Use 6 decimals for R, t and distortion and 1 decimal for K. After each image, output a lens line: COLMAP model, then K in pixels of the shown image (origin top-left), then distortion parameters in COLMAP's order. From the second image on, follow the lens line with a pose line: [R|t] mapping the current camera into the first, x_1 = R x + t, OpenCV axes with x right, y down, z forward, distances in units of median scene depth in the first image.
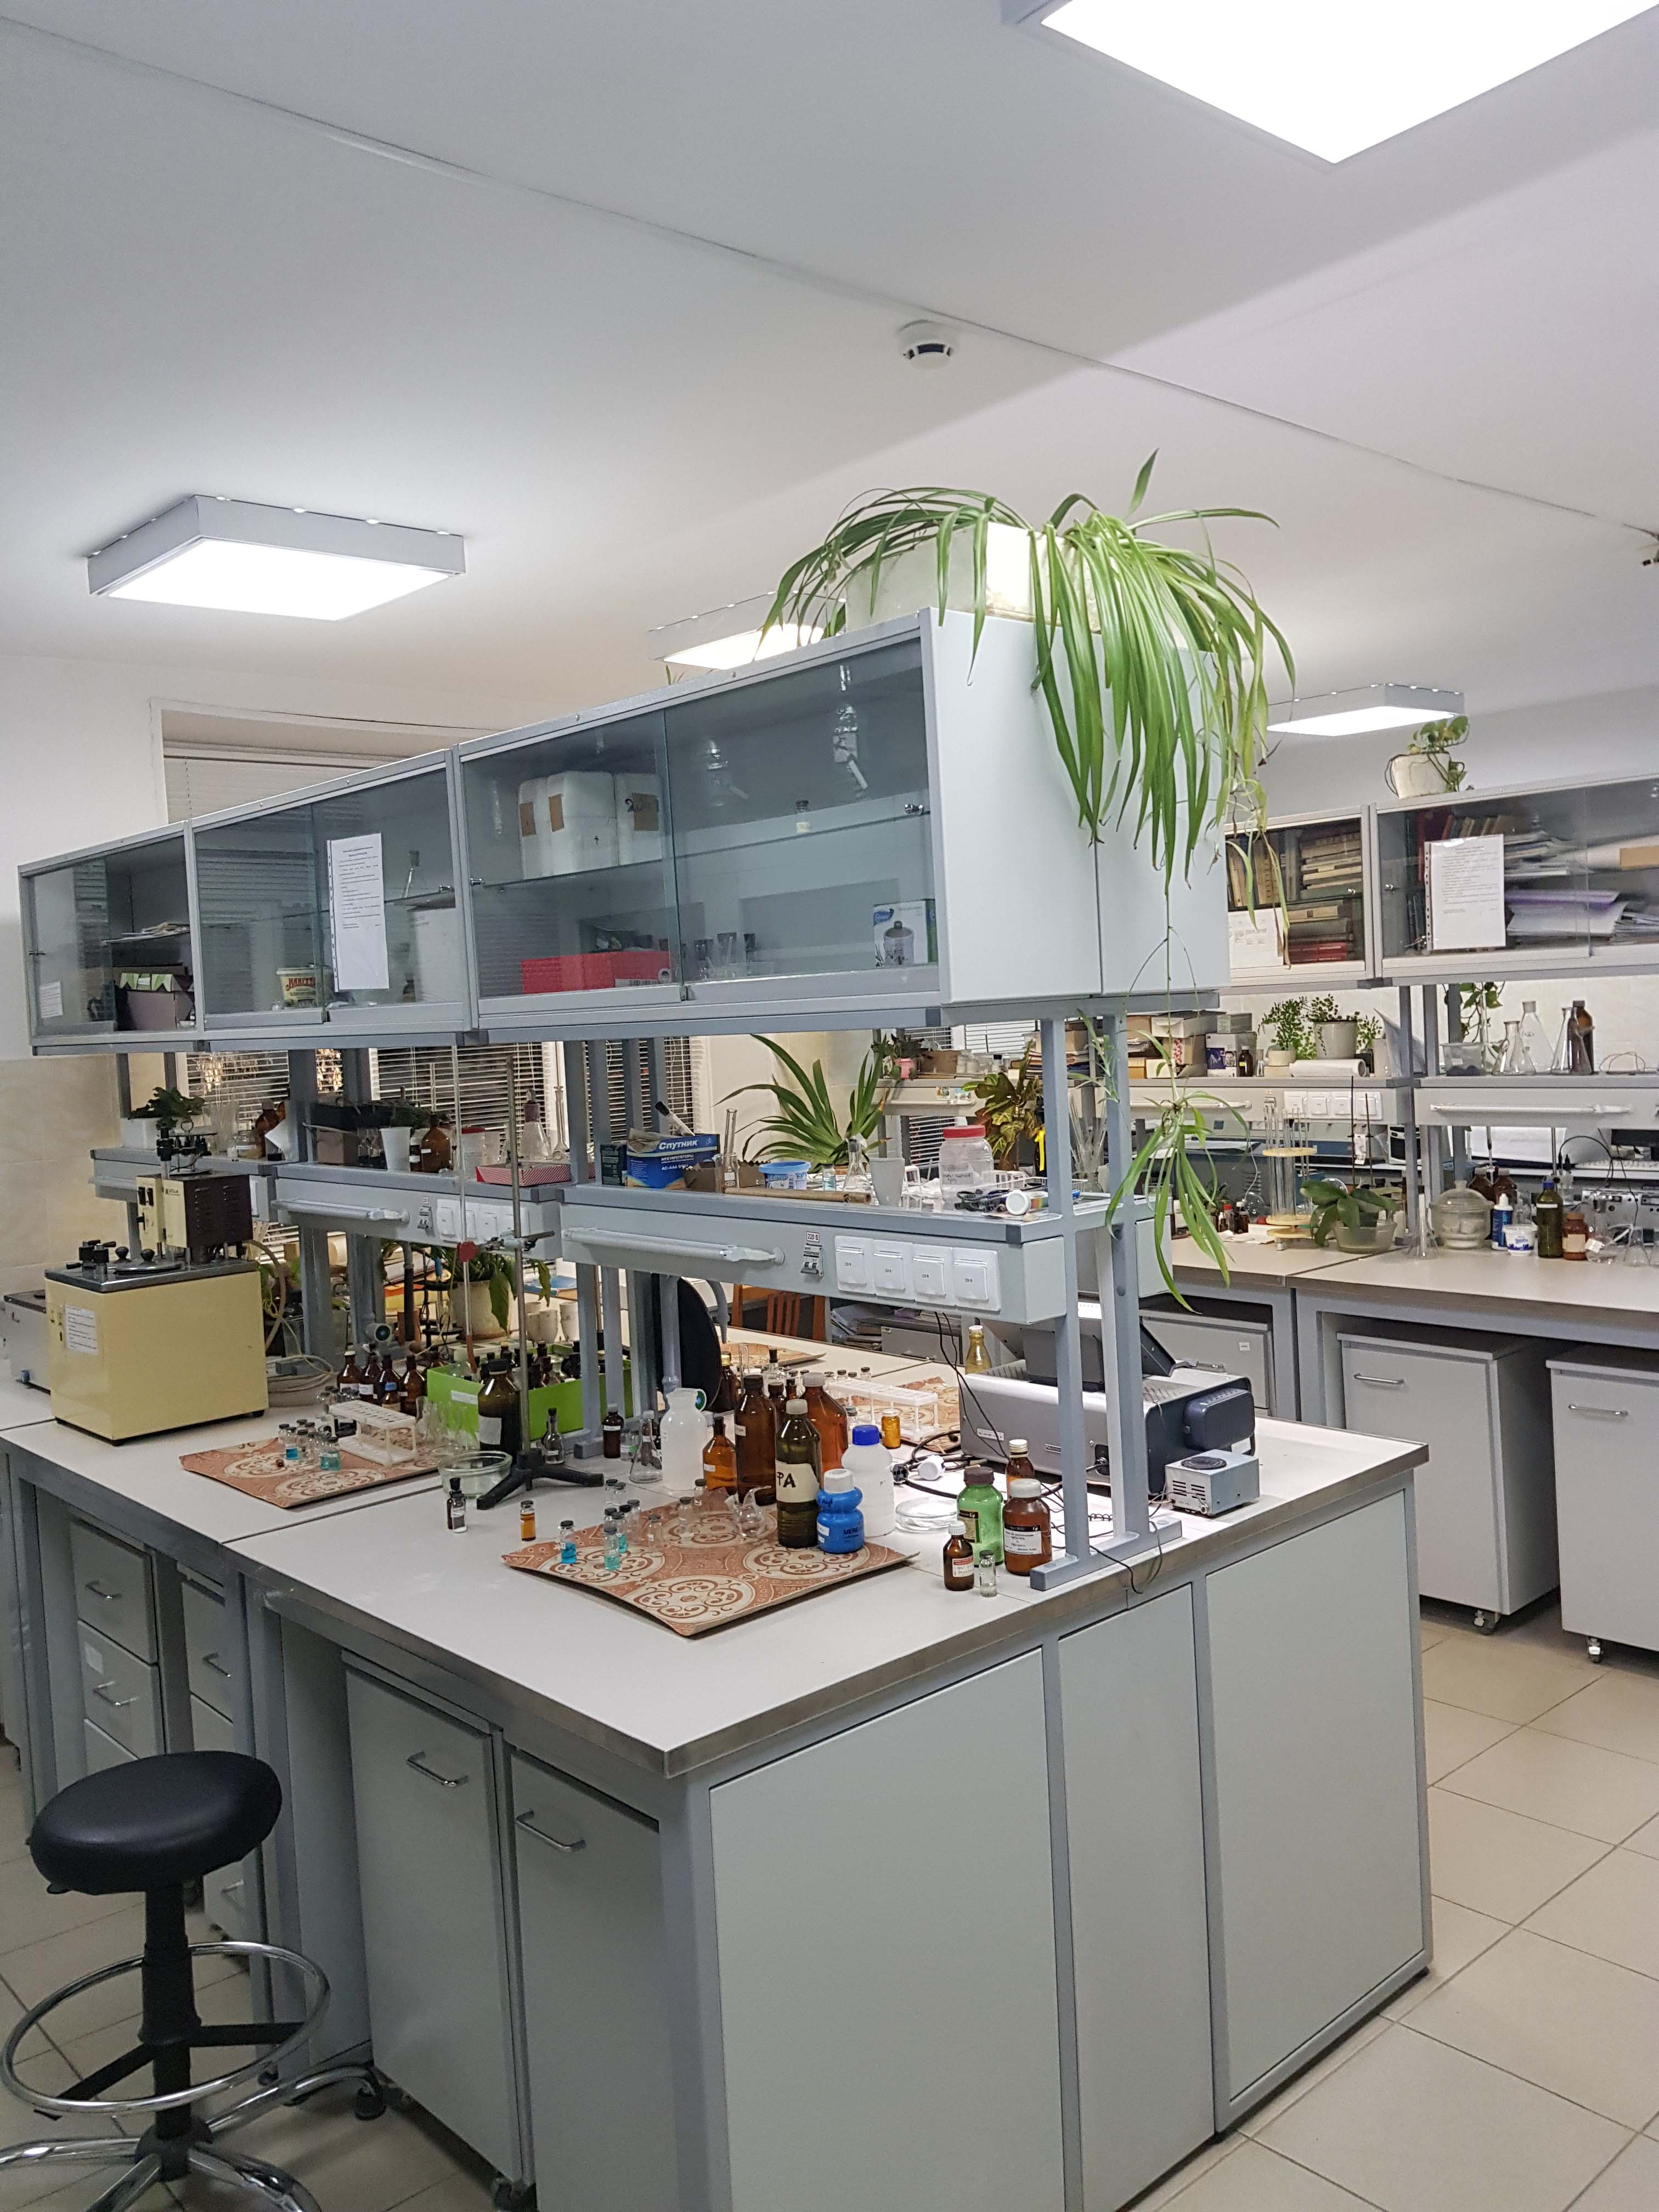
lens RADIAL K [[1751.9, 0, 829.5], [0, 1751.9, 1106.0], [0, 0, 1]] dist [0.003073, 0.001280]
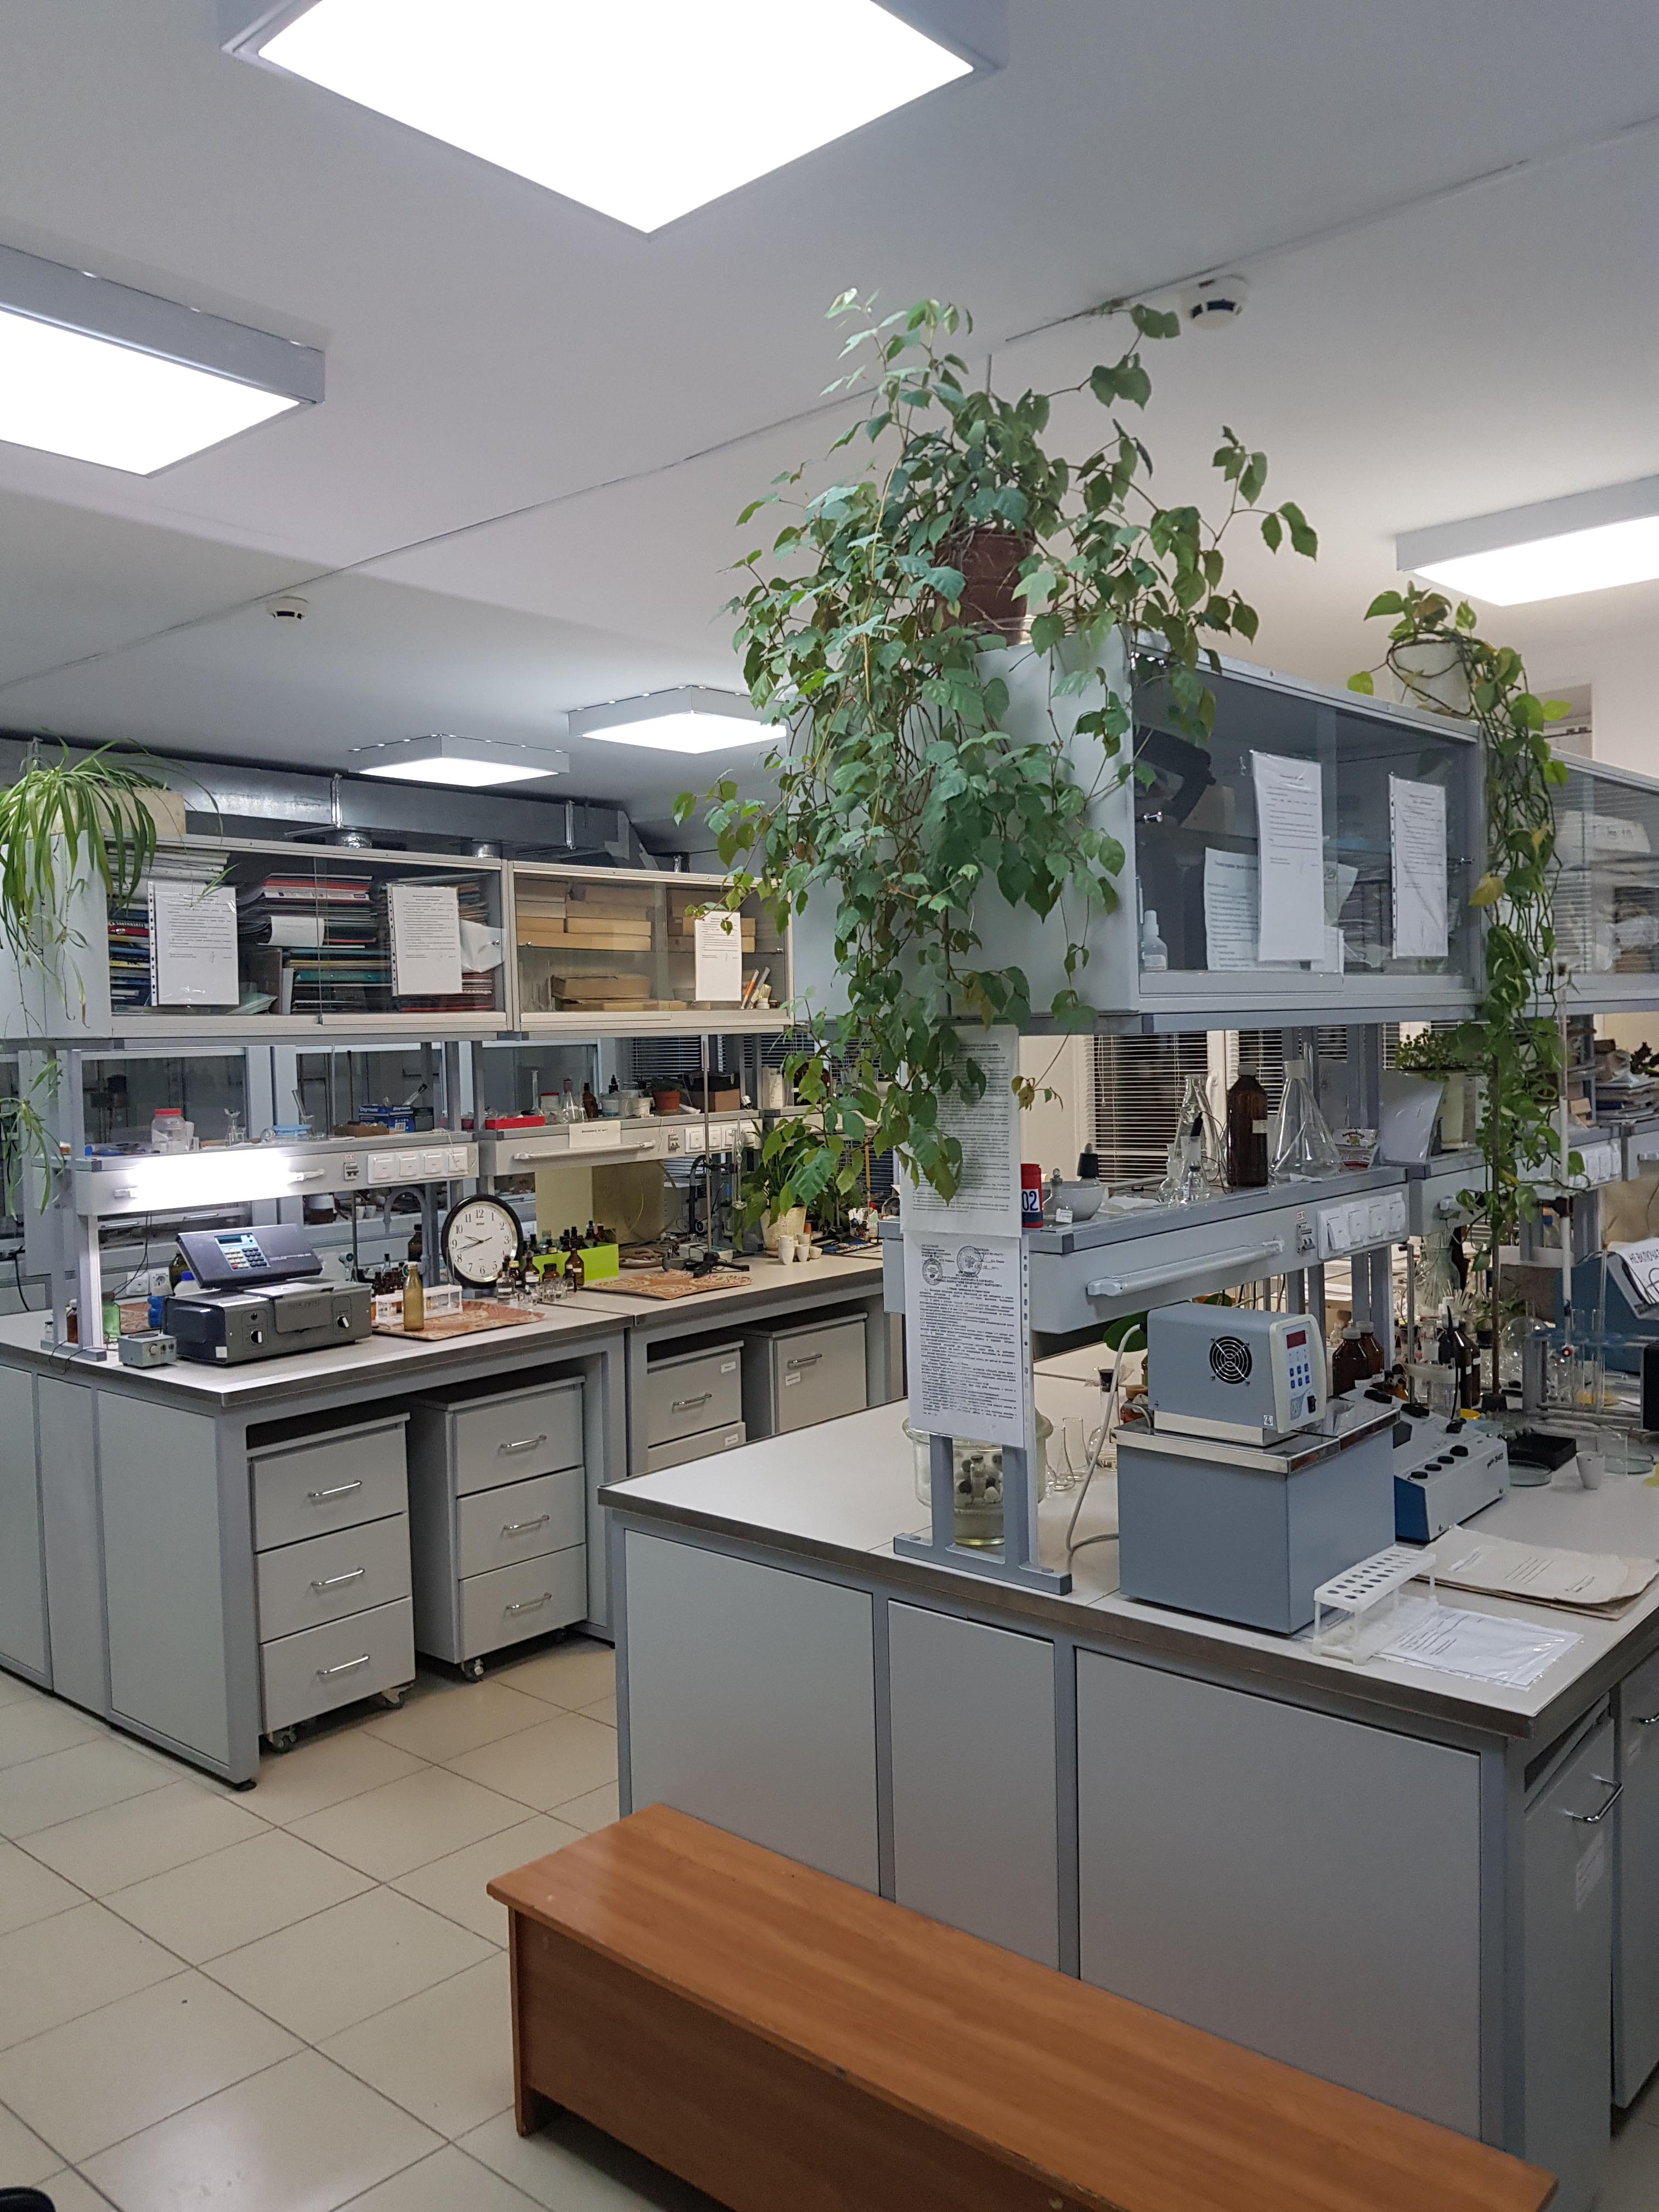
lens RADIAL K [[1705.0, 0, 829.5], [0, 1705.0, 1106.0], [0, 0, 1]] dist [-0.001004, -0.000318]
pose [[-0.116868, 0.017669, 0.992990, -0.619479], [0.079830, 0.996774, -0.008341, -0.007411], [-0.989934, 0.078295, -0.117902, 0.873670]]
